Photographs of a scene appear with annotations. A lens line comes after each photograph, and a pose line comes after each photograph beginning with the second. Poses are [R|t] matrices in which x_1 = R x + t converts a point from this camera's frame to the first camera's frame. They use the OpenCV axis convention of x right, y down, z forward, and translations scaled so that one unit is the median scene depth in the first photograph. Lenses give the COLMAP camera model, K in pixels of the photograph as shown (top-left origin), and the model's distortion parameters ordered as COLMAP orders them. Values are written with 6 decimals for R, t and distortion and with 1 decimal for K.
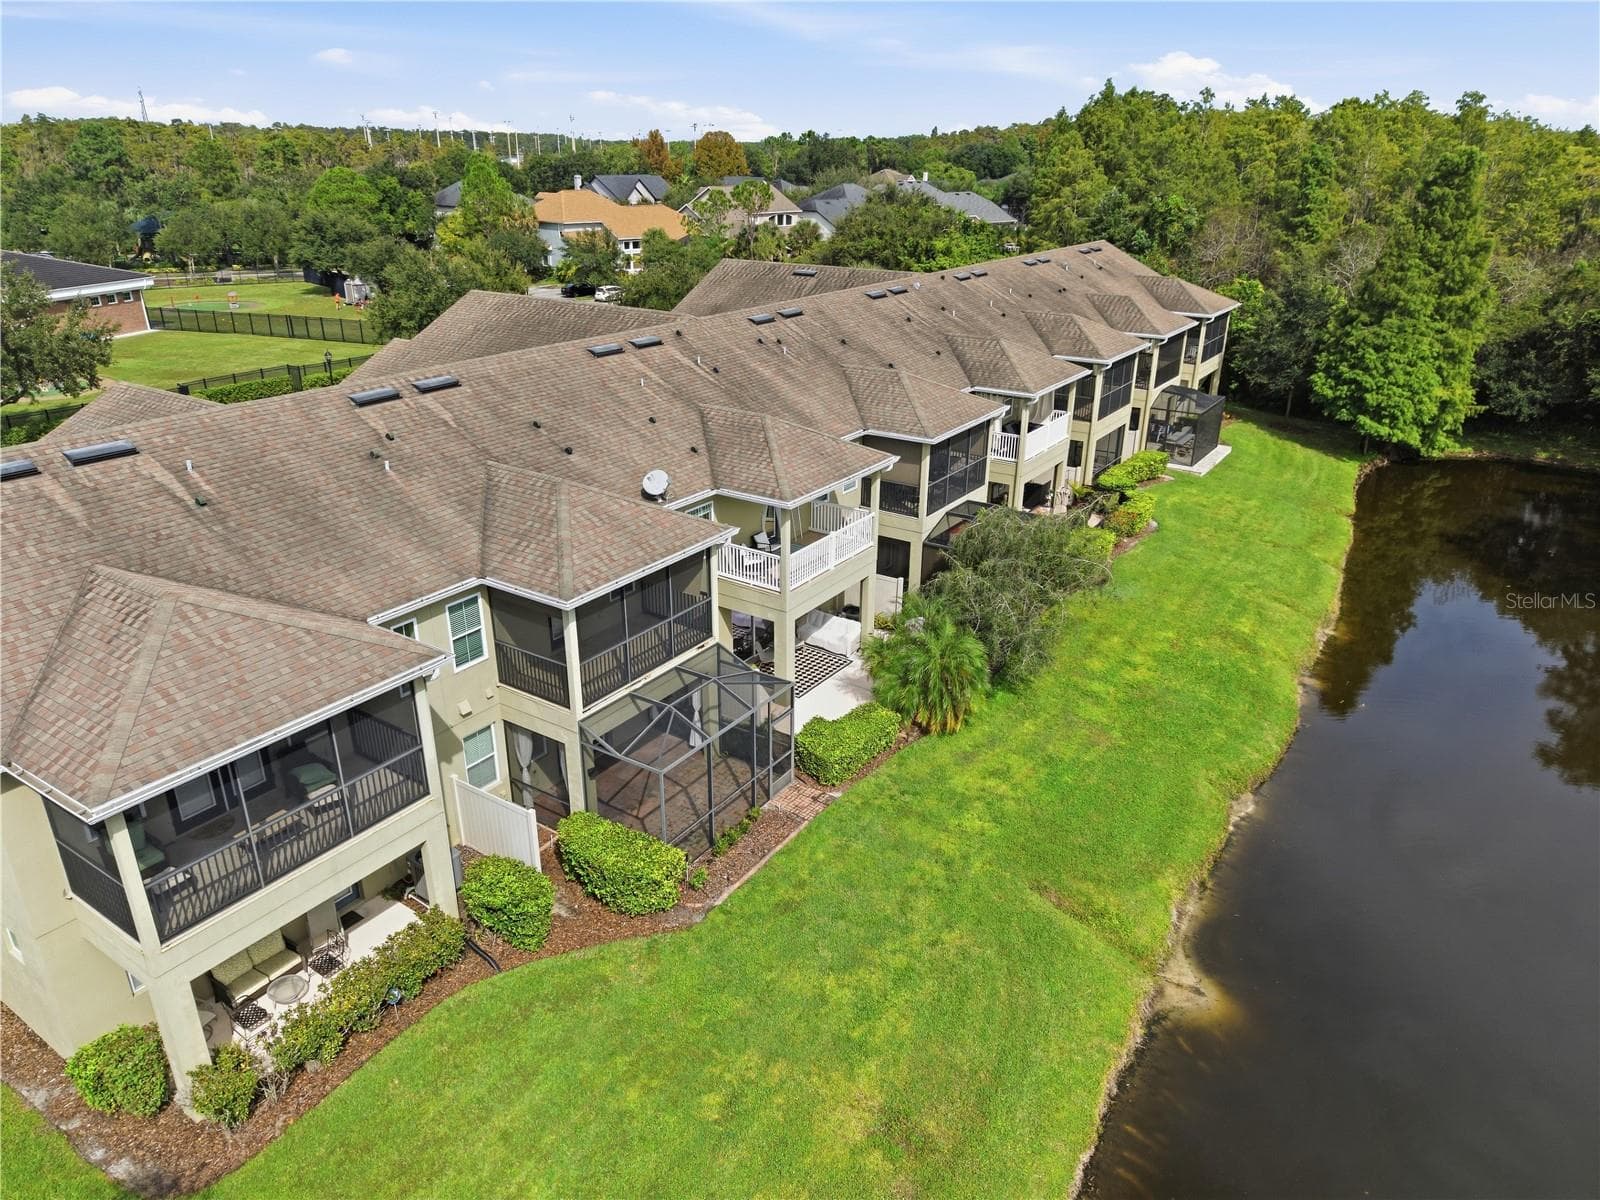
lens RADIAL K [[1072.3, 0, 794.5], [0, 1072.3, 600.1], [0, 0, 1]] dist [0.010404, -0.002687]
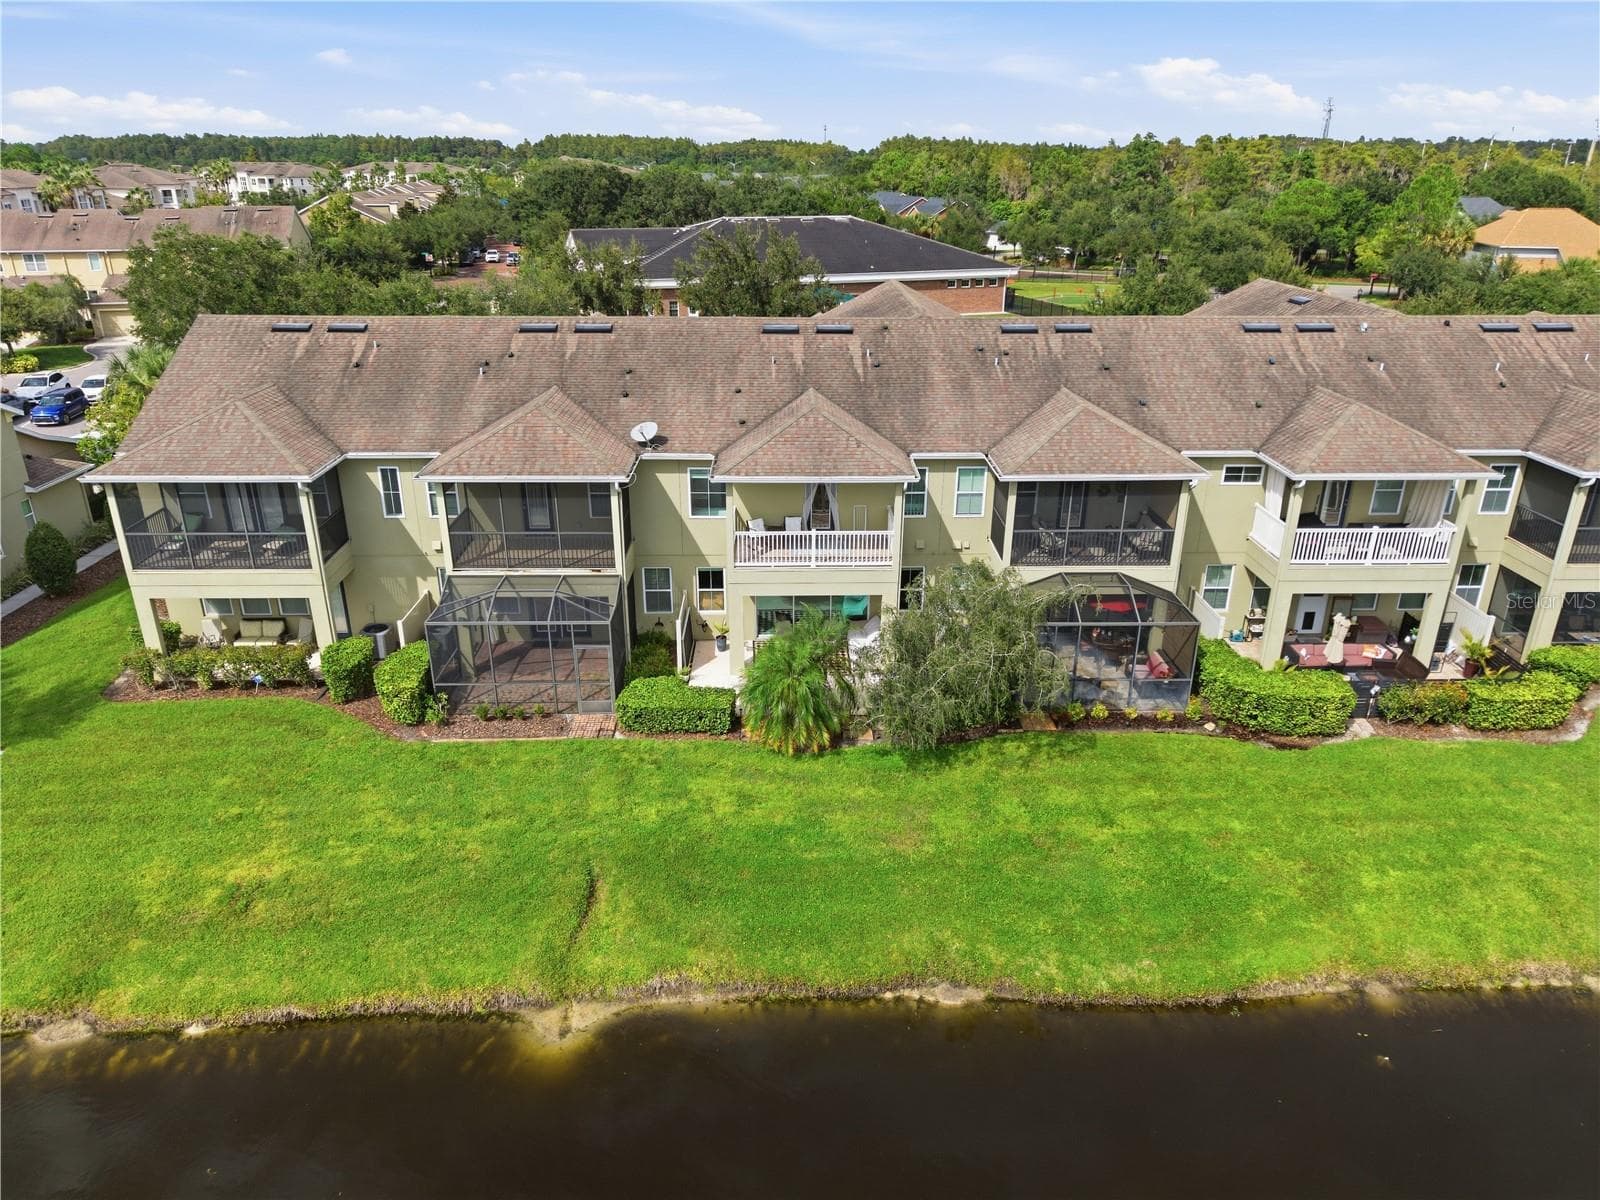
lens RADIAL K [[1072.3, 0, 794.5], [0, 1072.3, 600.1], [0, 0, 1]] dist [0.010404, -0.002687]
pose [[0.577117, 0.308986, -0.755952, 0.852370], [-0.318370, 0.937548, 0.140158, -0.145639], [0.752048, 0.159785, 0.639447, 0.386328]]
